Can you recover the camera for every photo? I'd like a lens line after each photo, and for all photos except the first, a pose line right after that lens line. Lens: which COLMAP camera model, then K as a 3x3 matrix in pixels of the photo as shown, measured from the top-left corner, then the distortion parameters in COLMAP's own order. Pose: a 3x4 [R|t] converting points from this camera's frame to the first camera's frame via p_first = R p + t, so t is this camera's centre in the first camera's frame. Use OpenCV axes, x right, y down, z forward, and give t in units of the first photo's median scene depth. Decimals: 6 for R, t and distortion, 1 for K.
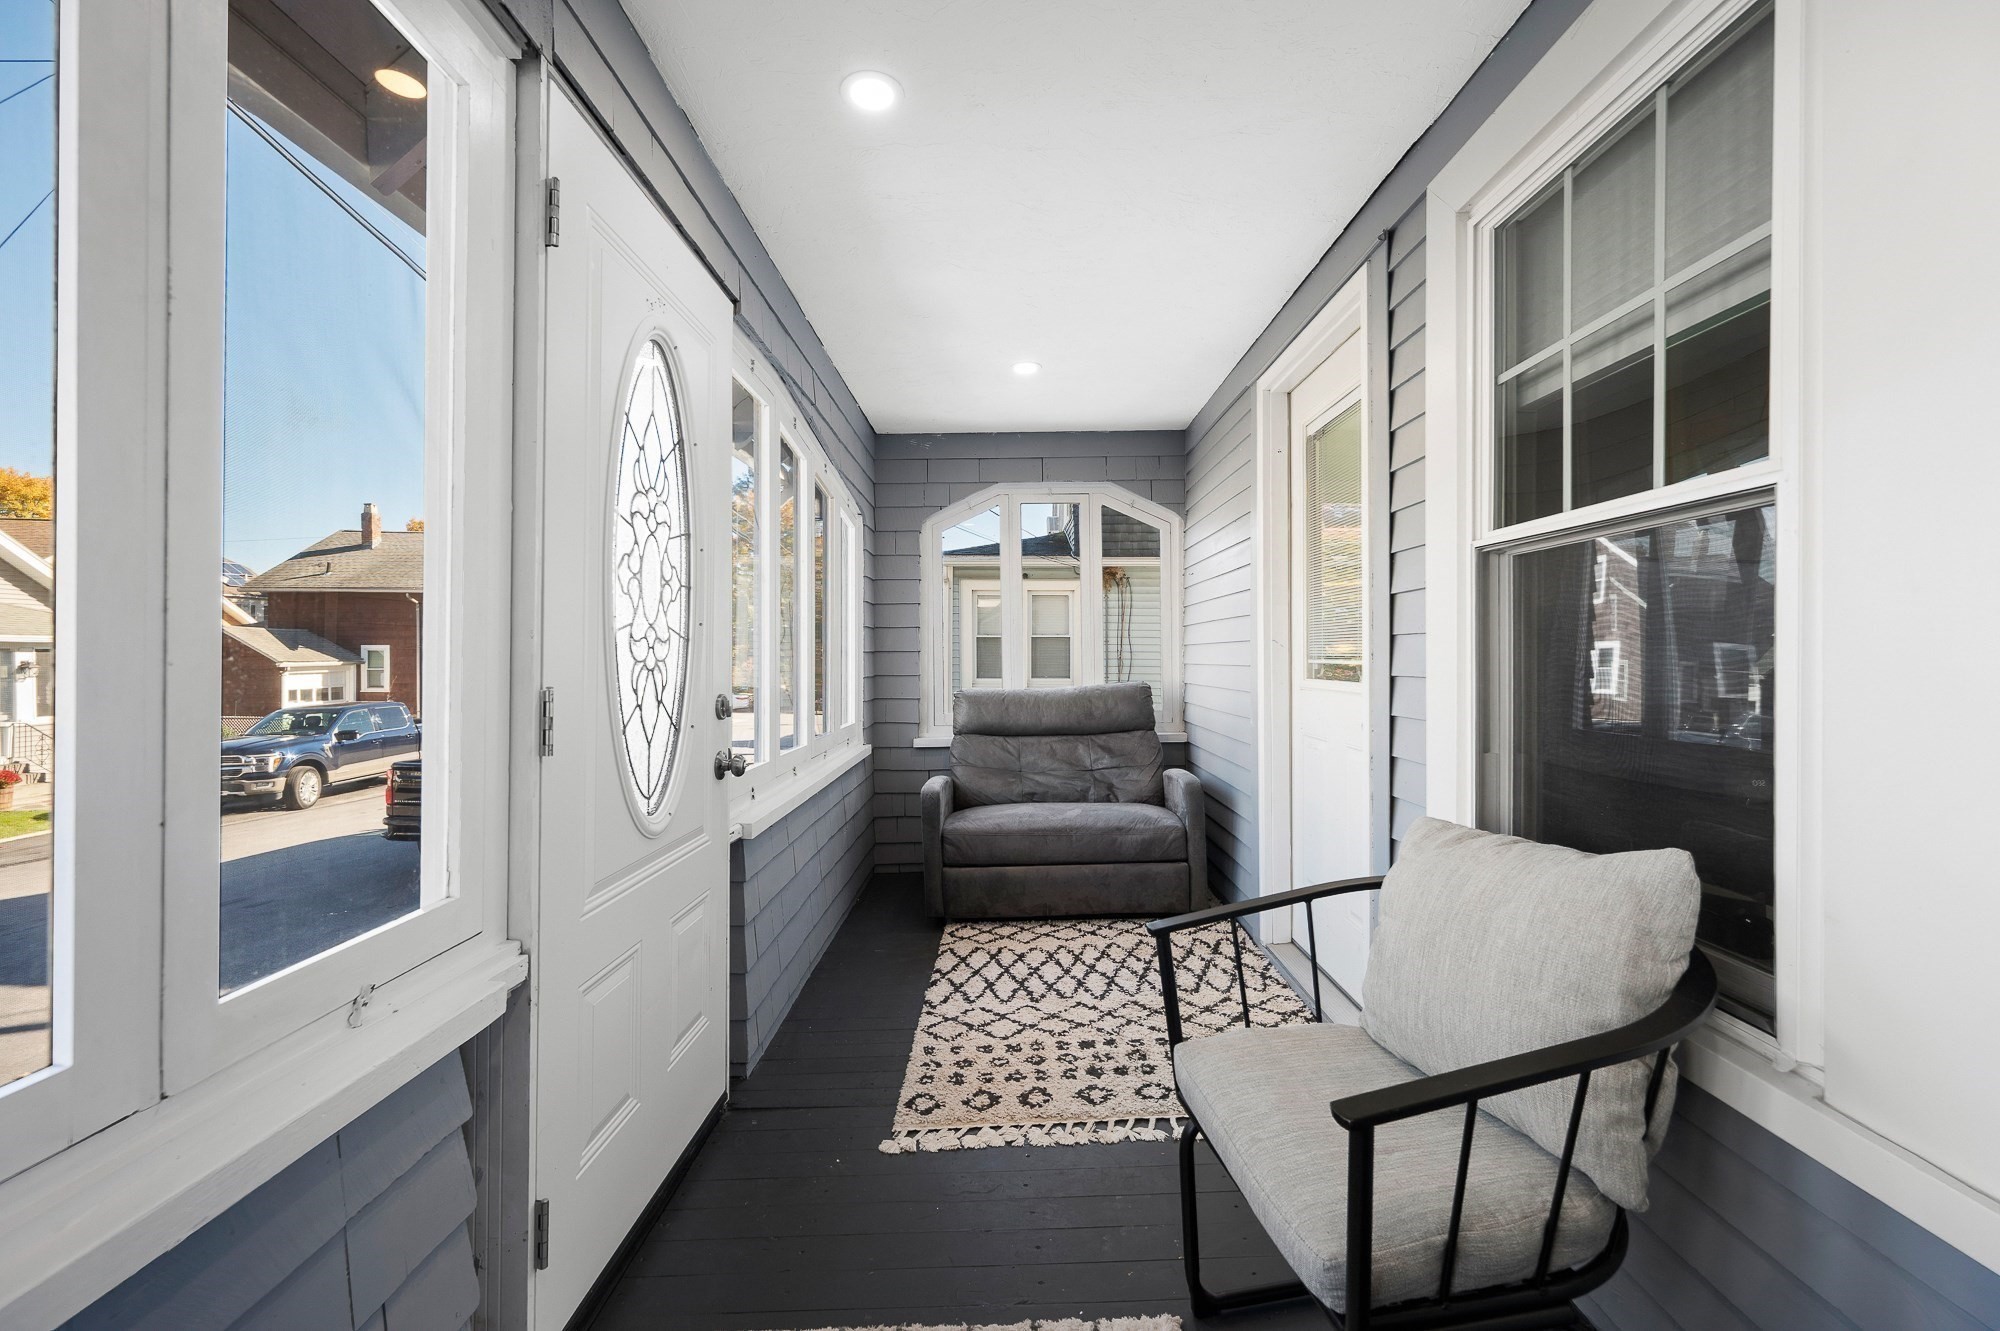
lens RADIAL K [[799.5, 0, 1002.2], [0, 799.5, 663.0], [0, 0, 1]] dist [0.000182, -0.000086]
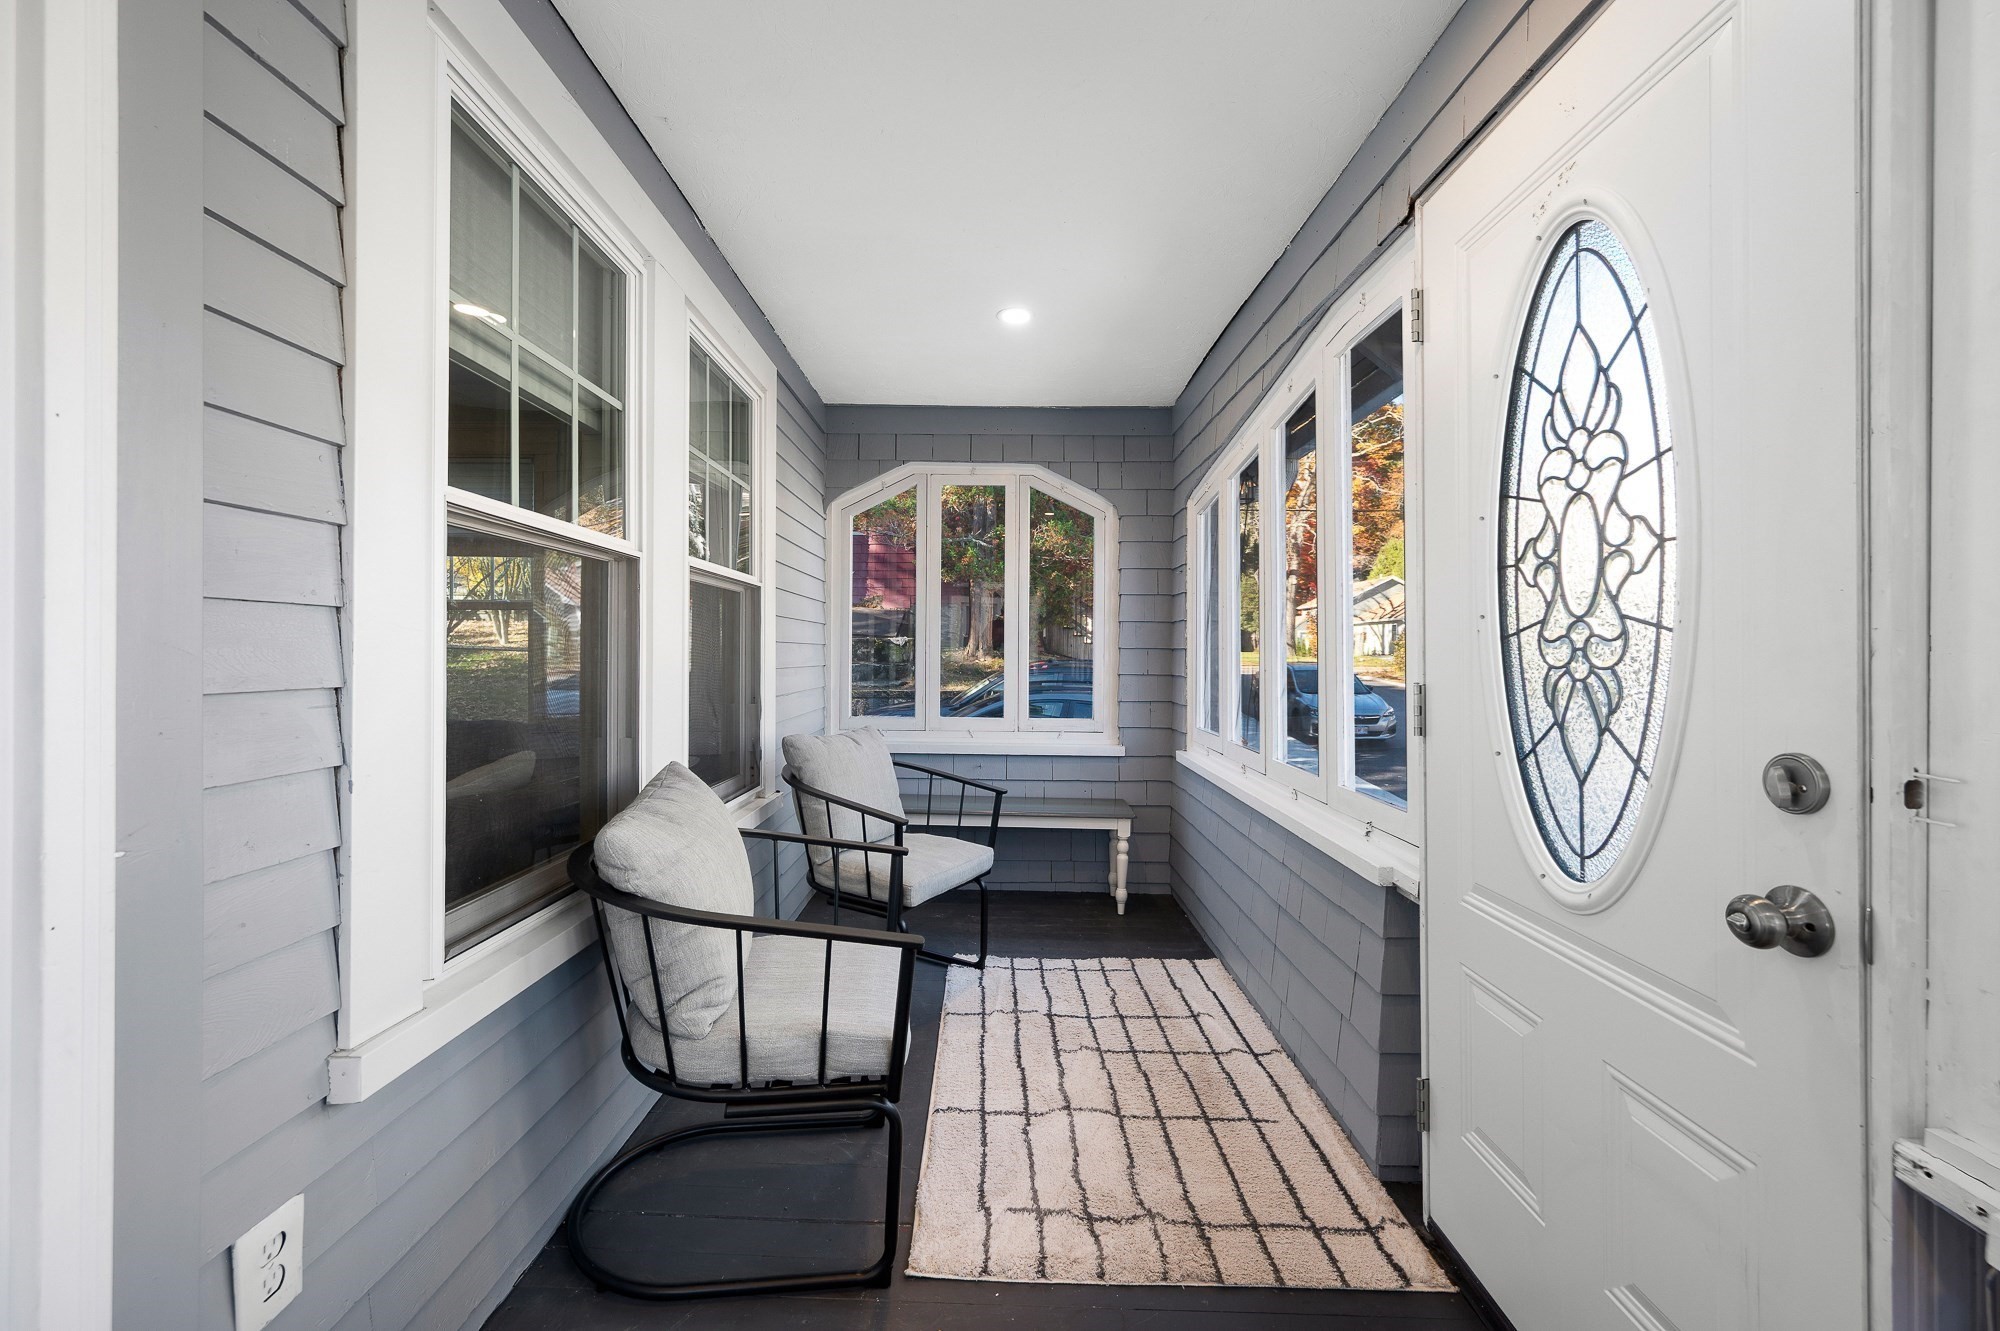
lens RADIAL K [[799.5, 0, 1002.2], [0, 799.5, 663.0], [0, 0, 1]] dist [0.000182, -0.000086]
pose [[-0.999869, -0.006589, -0.014768, 0.109283], [-0.006768, 0.999904, 0.012087, -0.012470], [0.014687, 0.012186, -0.999818, 1.843502]]
